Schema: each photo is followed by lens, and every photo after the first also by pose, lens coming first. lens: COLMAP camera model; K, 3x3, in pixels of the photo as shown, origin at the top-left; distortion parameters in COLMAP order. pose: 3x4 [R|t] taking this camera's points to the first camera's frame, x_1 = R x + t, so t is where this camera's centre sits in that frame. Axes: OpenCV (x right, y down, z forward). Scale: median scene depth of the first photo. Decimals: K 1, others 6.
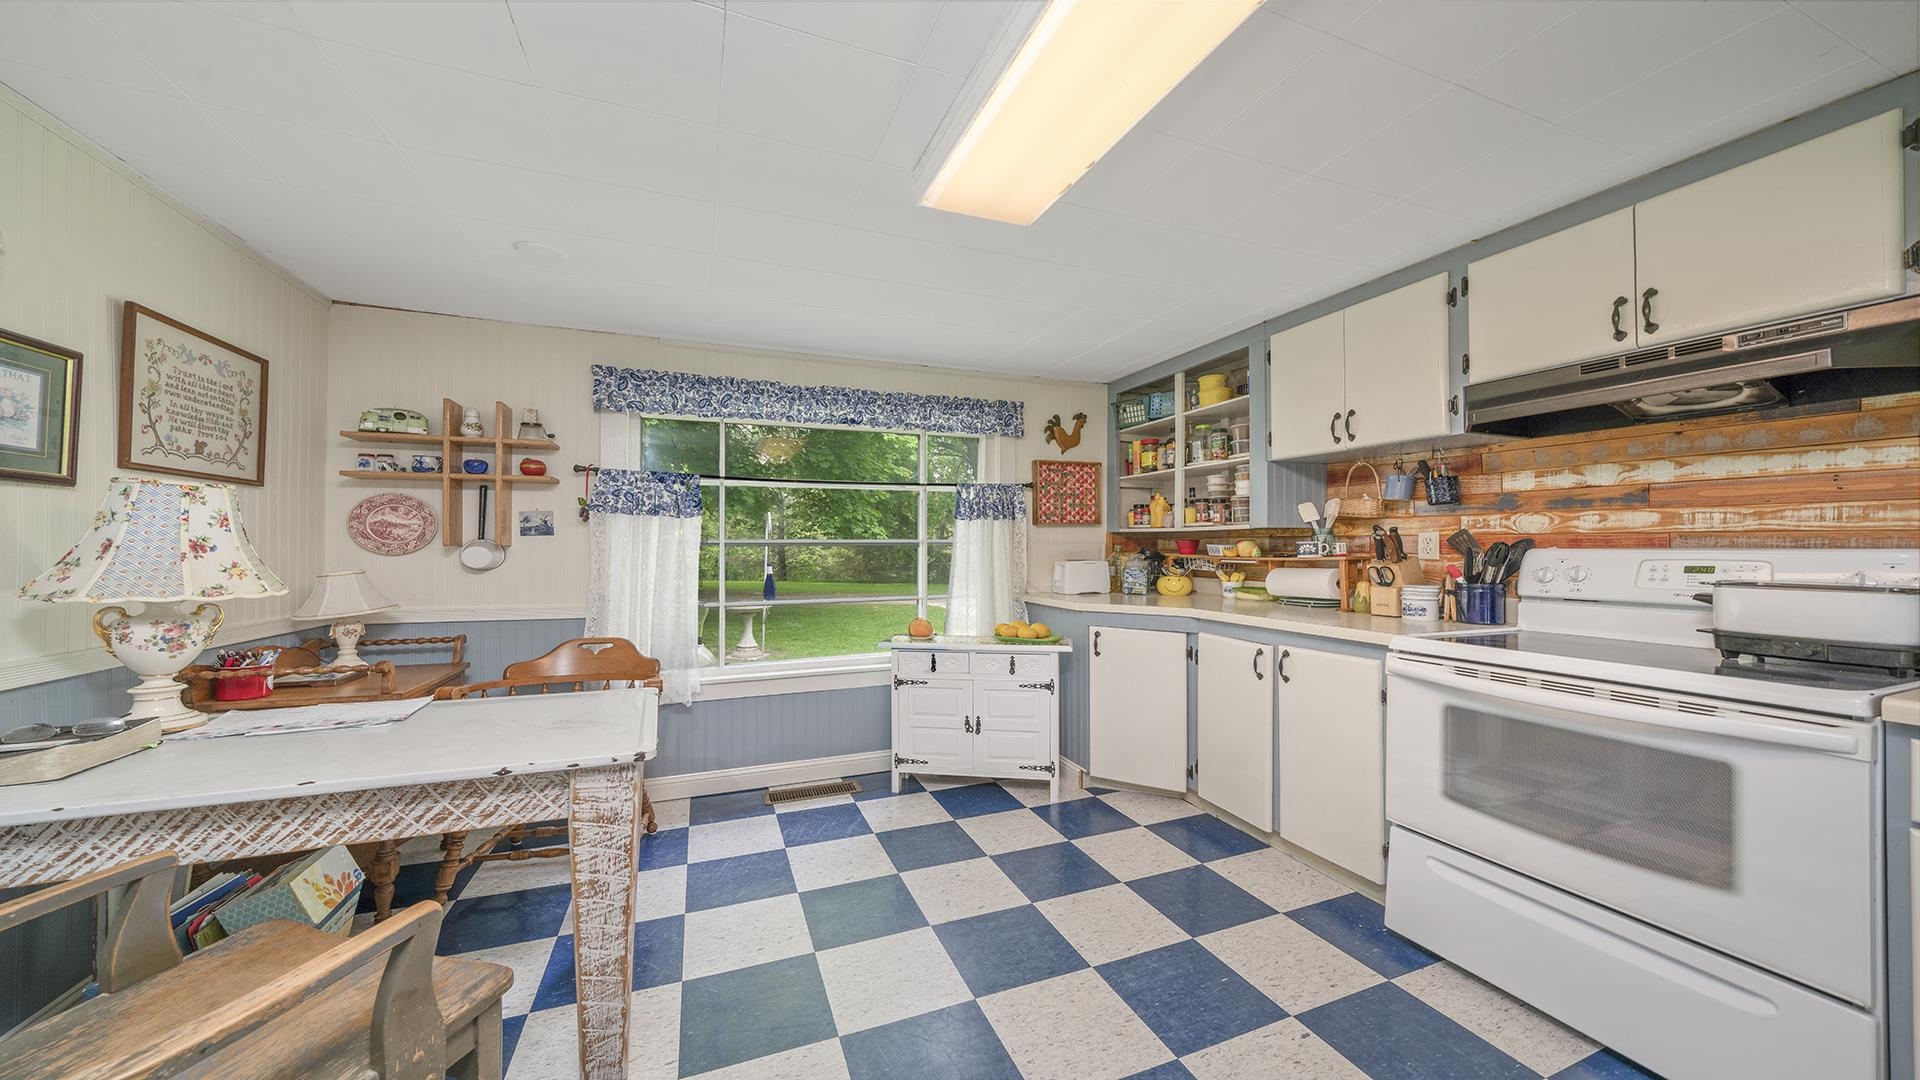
lens RADIAL K [[654.1, 0, 962.5], [0, 654.1, 539.6], [0, 0, 1]] dist [-0.008403, -0.000071]
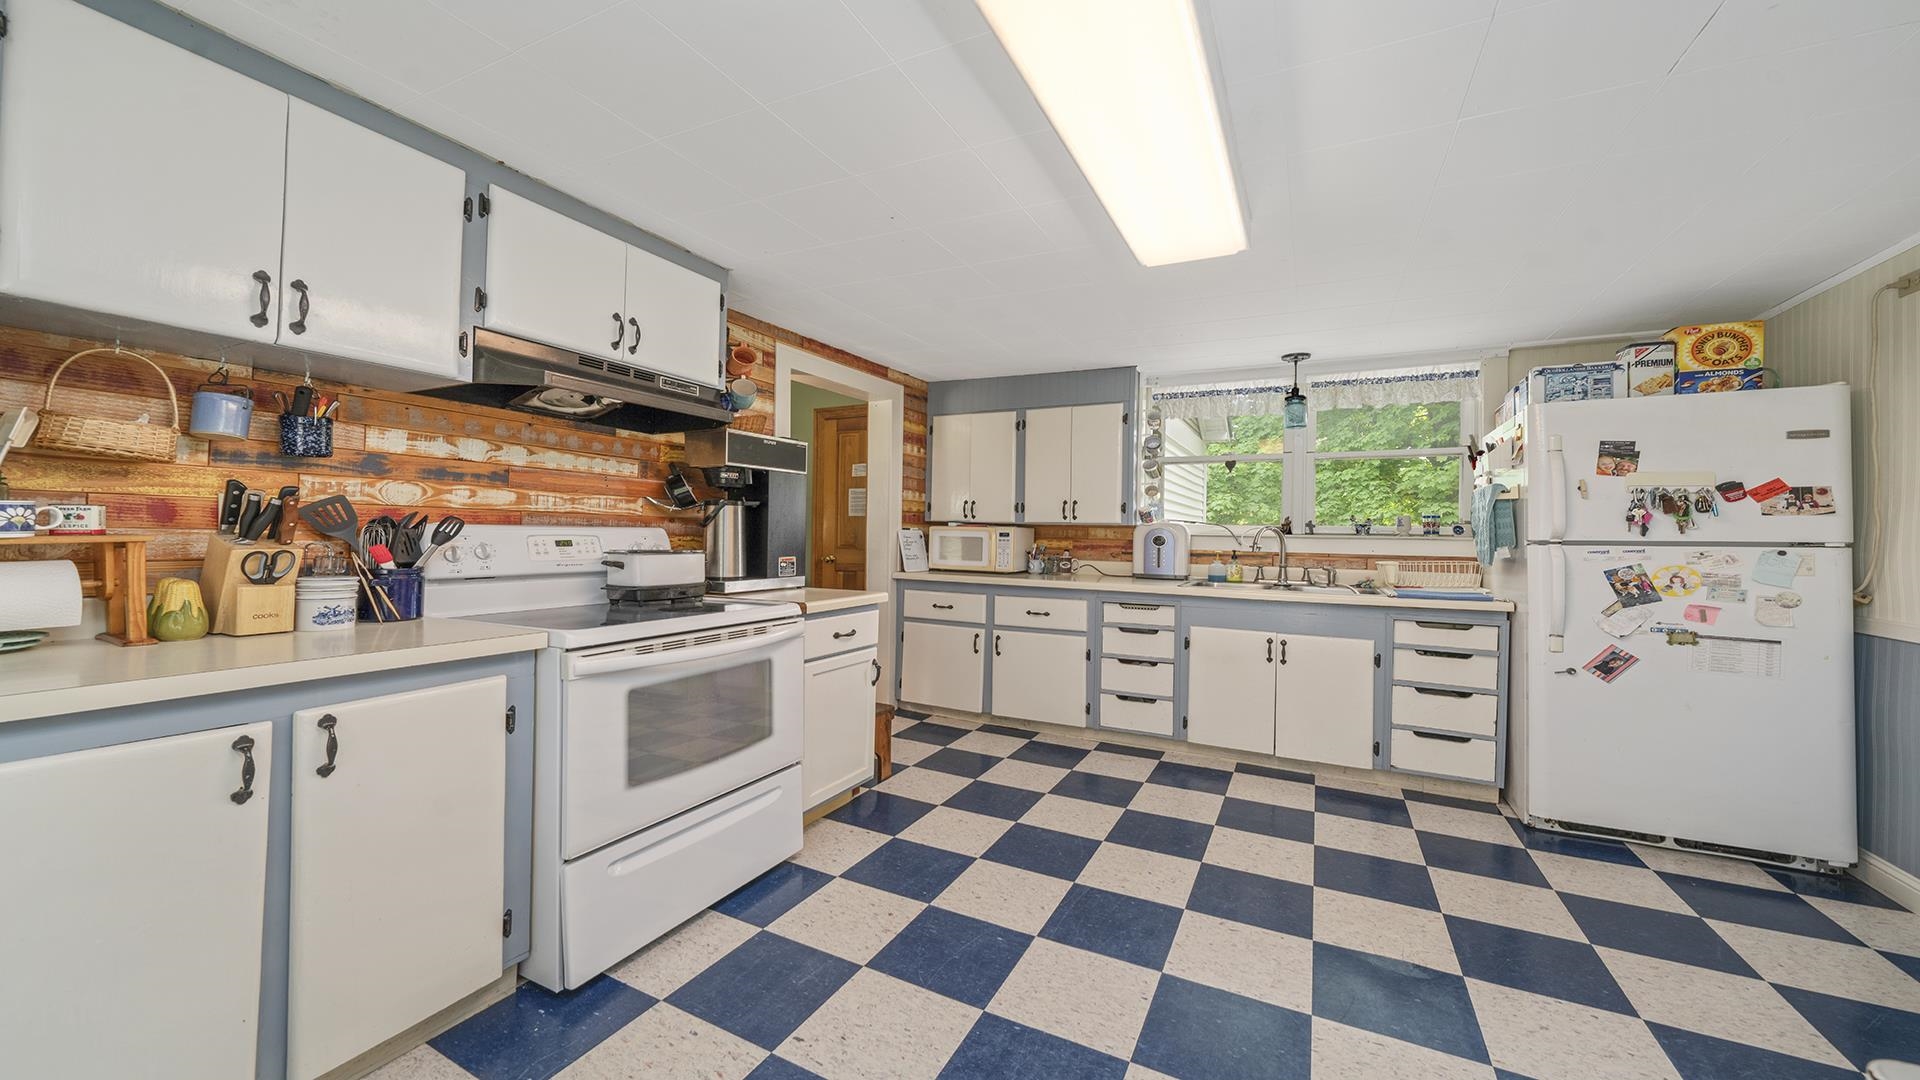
lens RADIAL K [[687.8, 0, 967.6], [0, 687.8, 531.5], [0, 0, 1]] dist [-0.002371, -0.000142]
pose [[-0.653966, -0.006148, 0.756499, -0.320468], [-0.023459, 0.999651, -0.012155, 0.020993], [-0.756160, -0.025695, -0.653882, 1.214596]]
